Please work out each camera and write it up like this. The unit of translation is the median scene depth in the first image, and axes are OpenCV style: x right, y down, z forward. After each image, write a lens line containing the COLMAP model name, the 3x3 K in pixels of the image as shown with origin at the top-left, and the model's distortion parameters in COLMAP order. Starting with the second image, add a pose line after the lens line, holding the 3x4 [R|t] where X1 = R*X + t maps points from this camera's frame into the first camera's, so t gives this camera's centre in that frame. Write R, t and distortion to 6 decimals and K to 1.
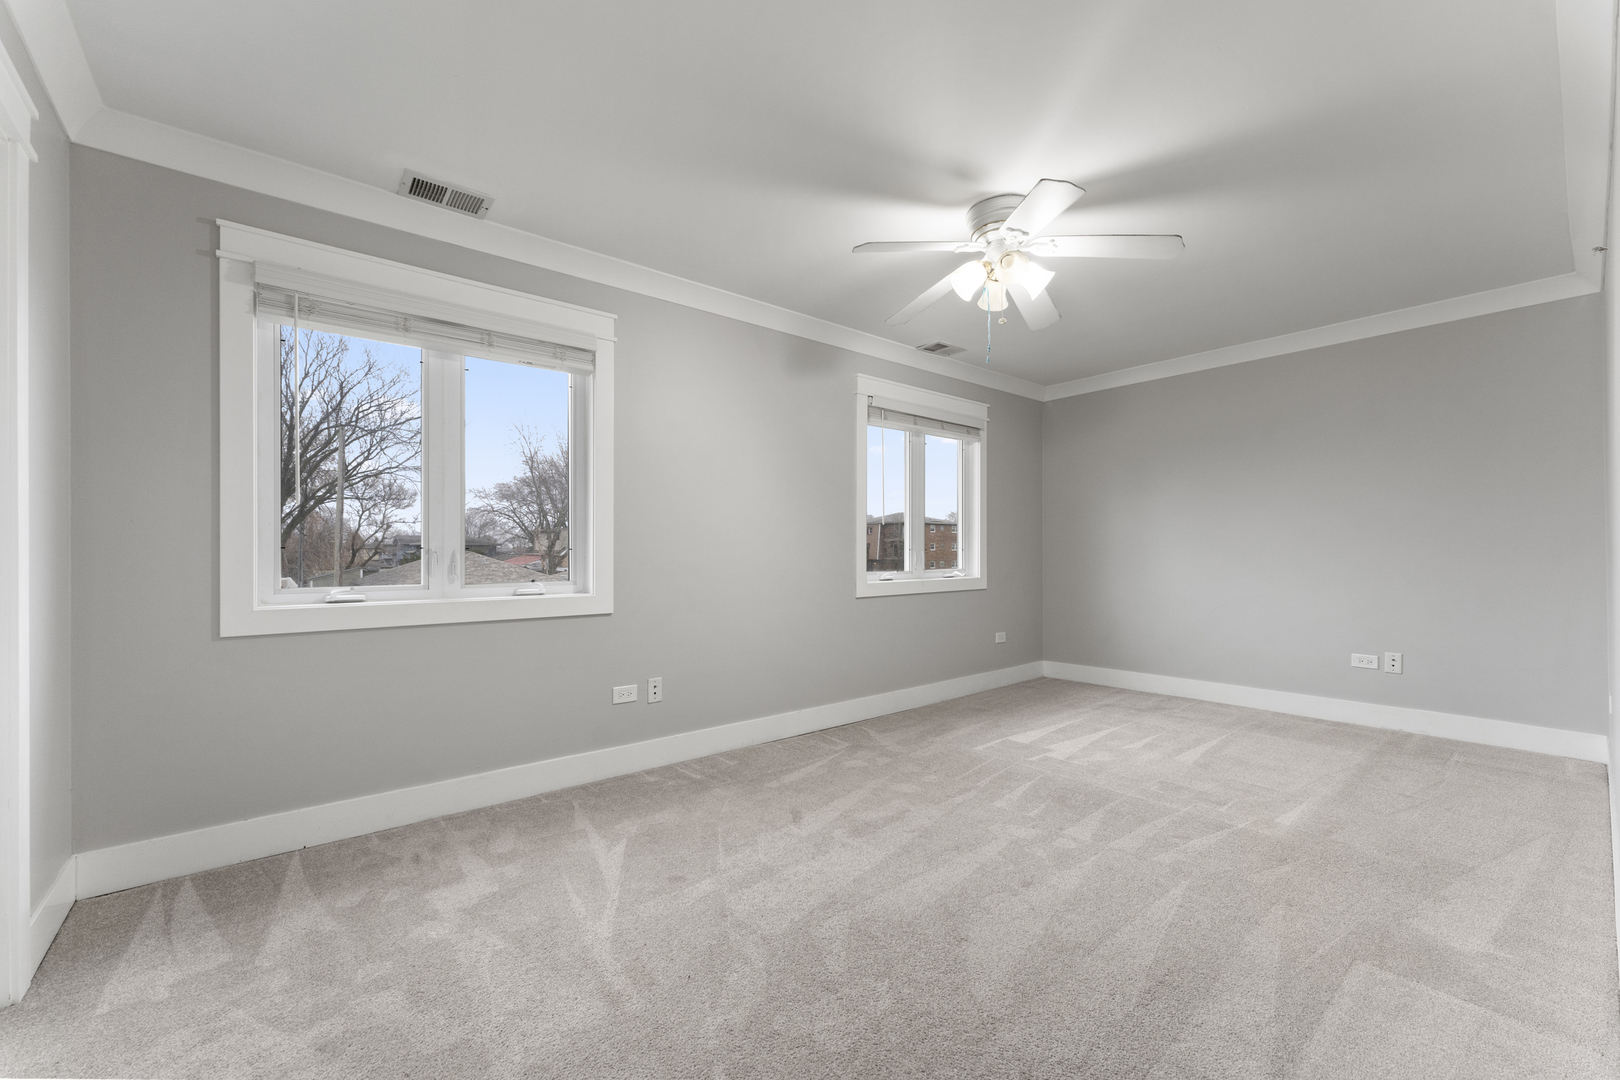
lens RADIAL K [[651.4, 0, 809.1], [0, 651.4, 560.0], [0, 0, 1]] dist [0.000664, 0.000055]
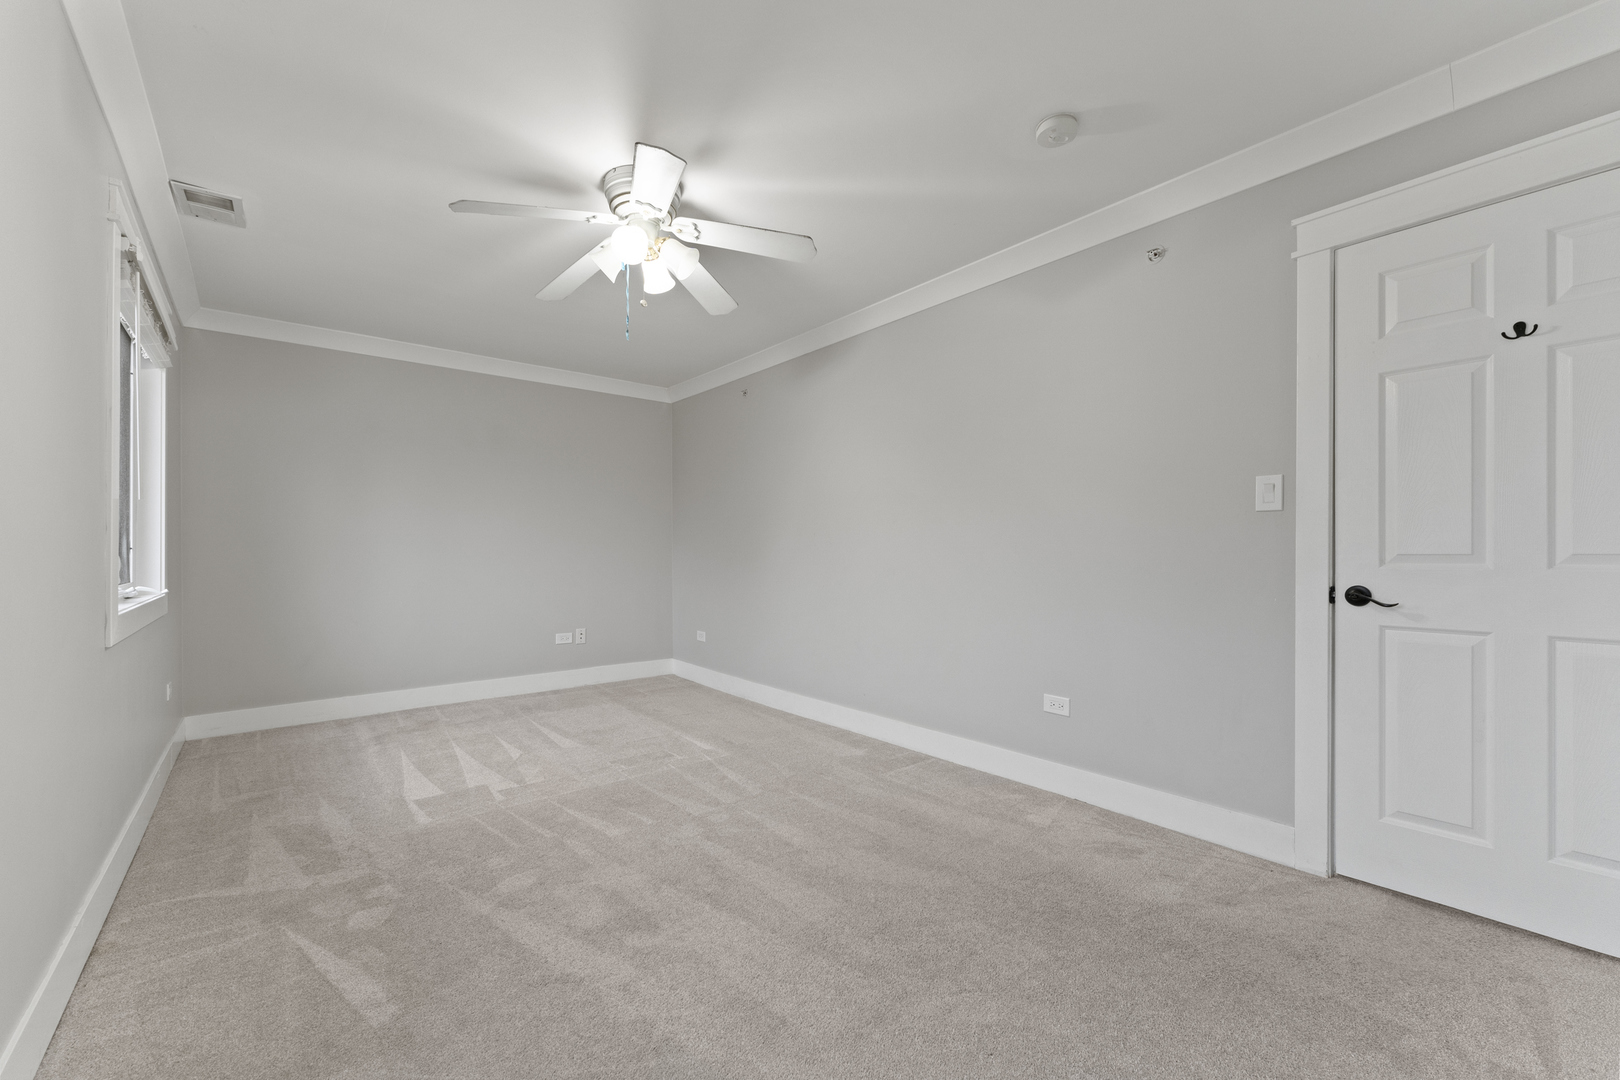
lens RADIAL K [[651.4, 0, 809.1], [0, 651.4, 560.0], [0, 0, 1]] dist [0.000664, 0.000055]
pose [[-0.002068, -0.007989, 0.999966, -0.512245], [0.011453, 0.999902, 0.008013, -0.004587], [-0.999932, 0.011469, -0.001976, 0.617115]]
